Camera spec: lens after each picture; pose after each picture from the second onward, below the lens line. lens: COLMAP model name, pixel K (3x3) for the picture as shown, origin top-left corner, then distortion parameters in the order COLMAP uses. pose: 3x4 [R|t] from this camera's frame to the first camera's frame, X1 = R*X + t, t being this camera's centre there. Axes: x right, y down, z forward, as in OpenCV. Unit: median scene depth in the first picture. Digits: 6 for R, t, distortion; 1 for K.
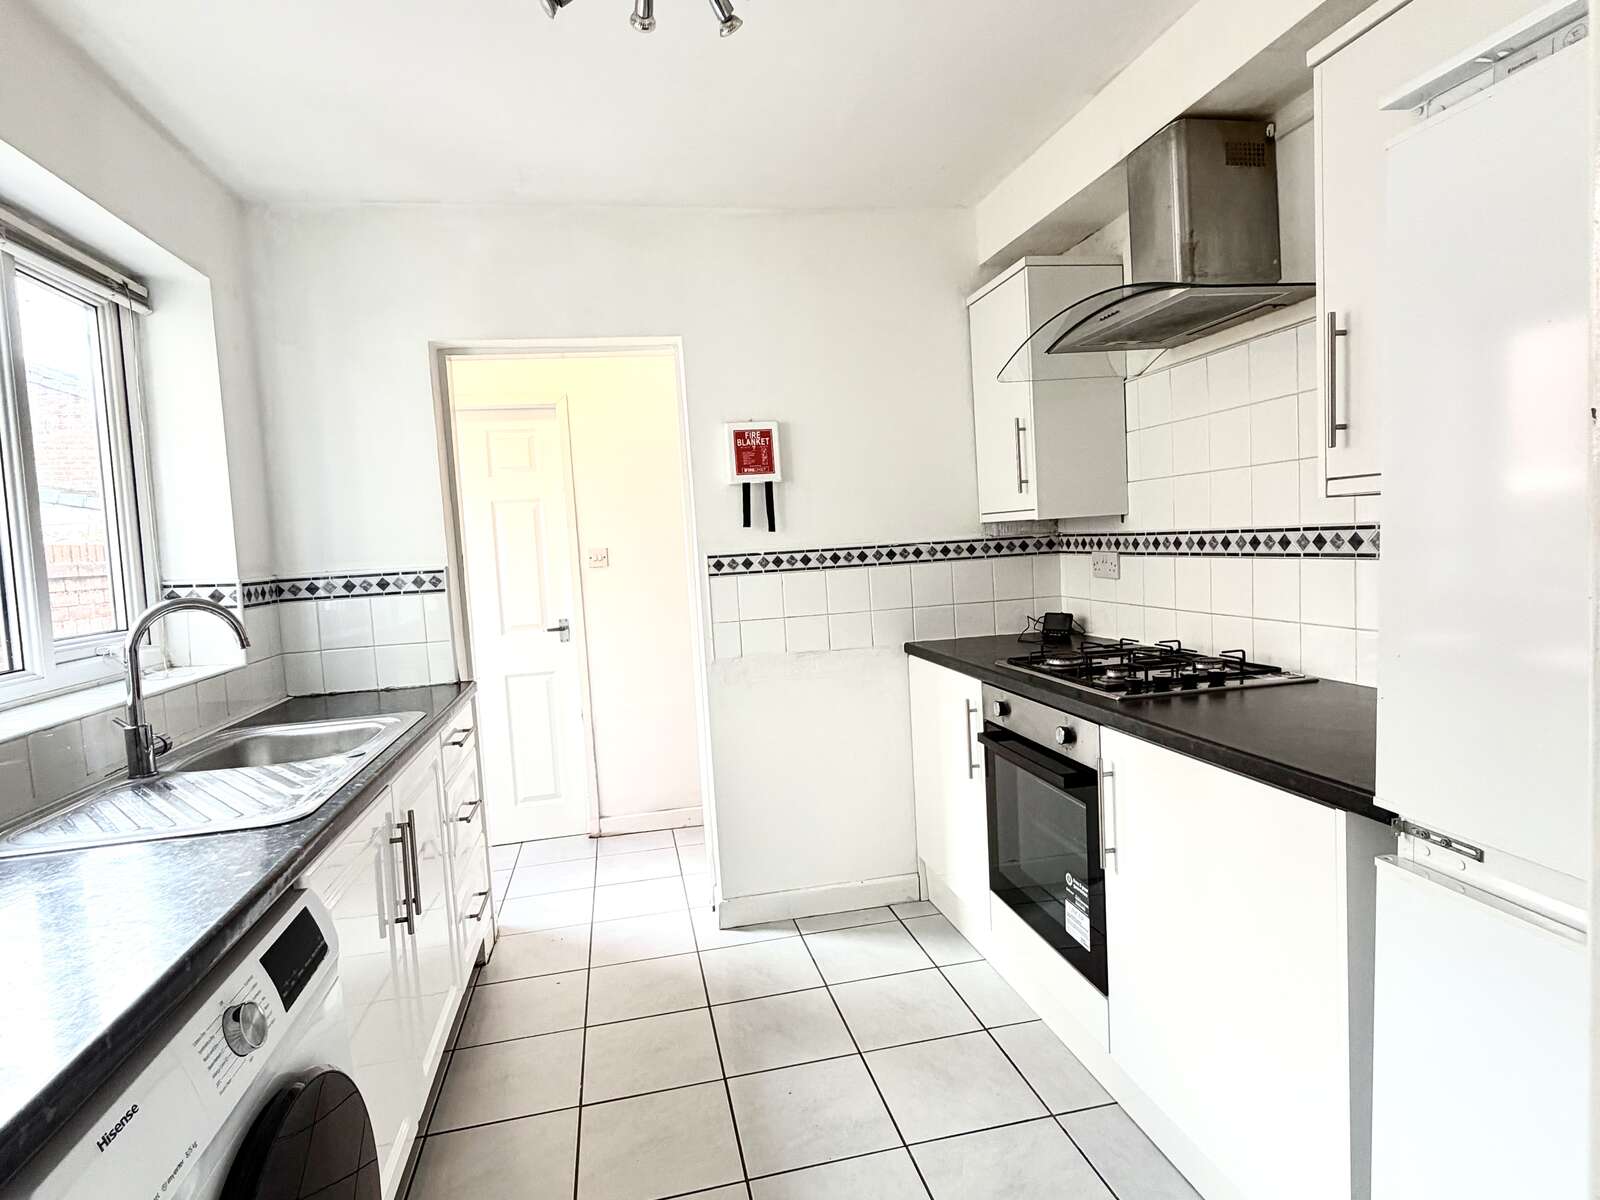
lens RADIAL K [[852.2, 0, 795.7], [0, 852.2, 591.8], [0, 0, 1]] dist [0.002667, 0.000548]
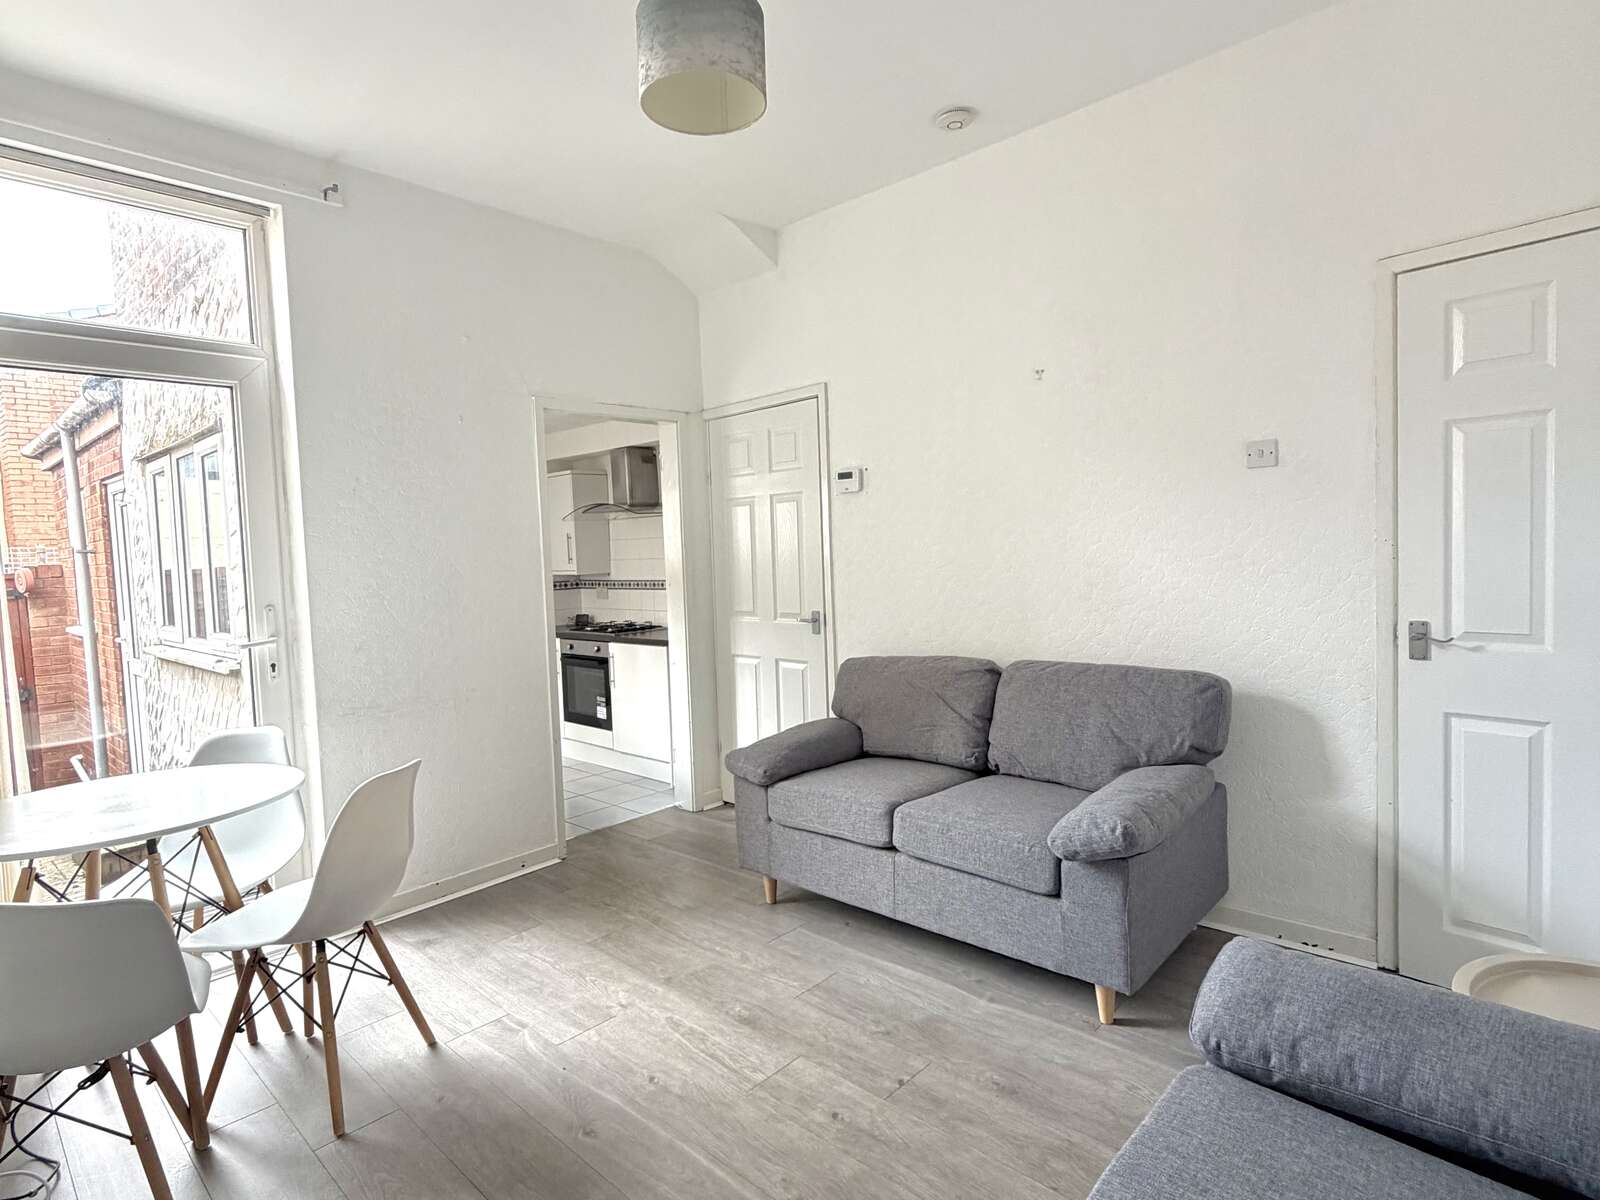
lens RADIAL K [[852.2, 0, 794.0], [0, 852.2, 602.6], [0, 0, 1]] dist [0.002667, 0.000548]
pose [[0.816290, -0.009266, 0.577567, -0.815393], [0.025483, 0.999476, -0.019981, 0.078849], [-0.577079, 0.031028, 0.816099, -1.782575]]
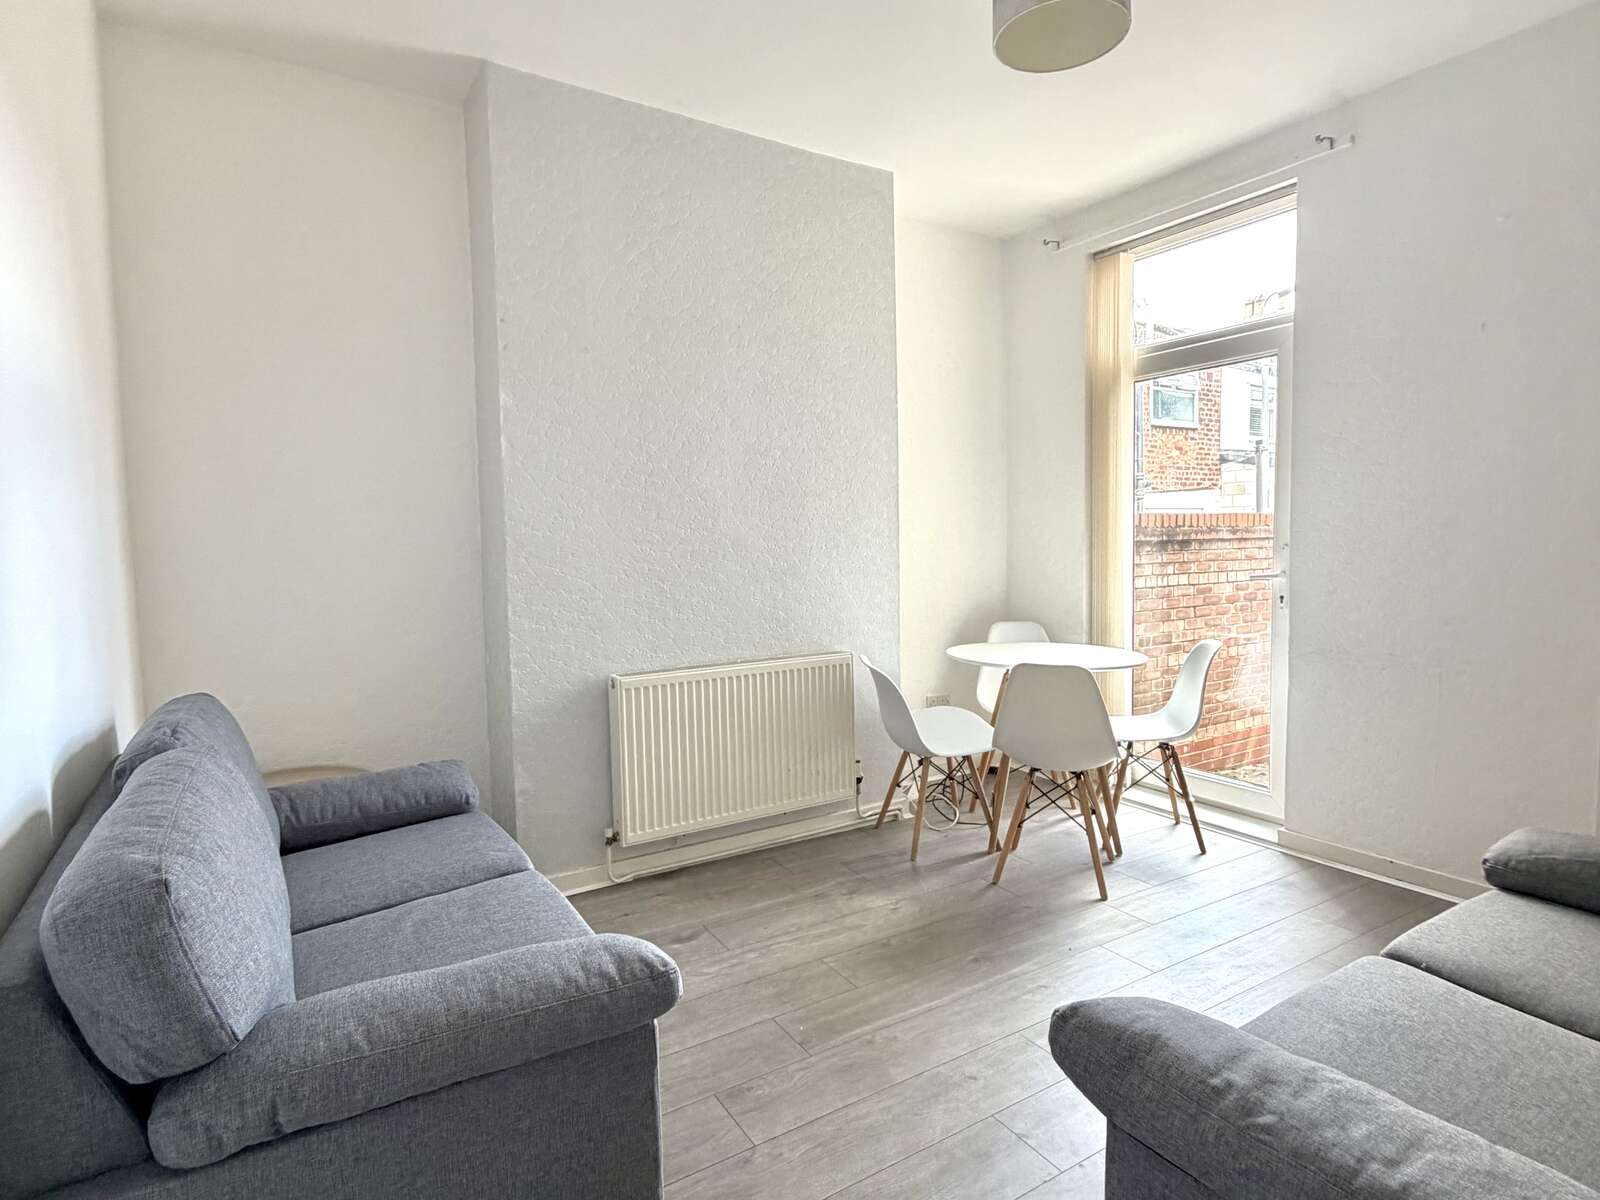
lens RADIAL K [[852.2, 0, 797.2], [0, 852.2, 599.2], [0, 0, 1]] dist [0.002667, 0.000548]
pose [[0.345723, 0.109420, -0.931935, 0.564861], [-0.055657, 0.993820, 0.096039, 0.029612], [0.936684, 0.018666, 0.349677, -1.523274]]
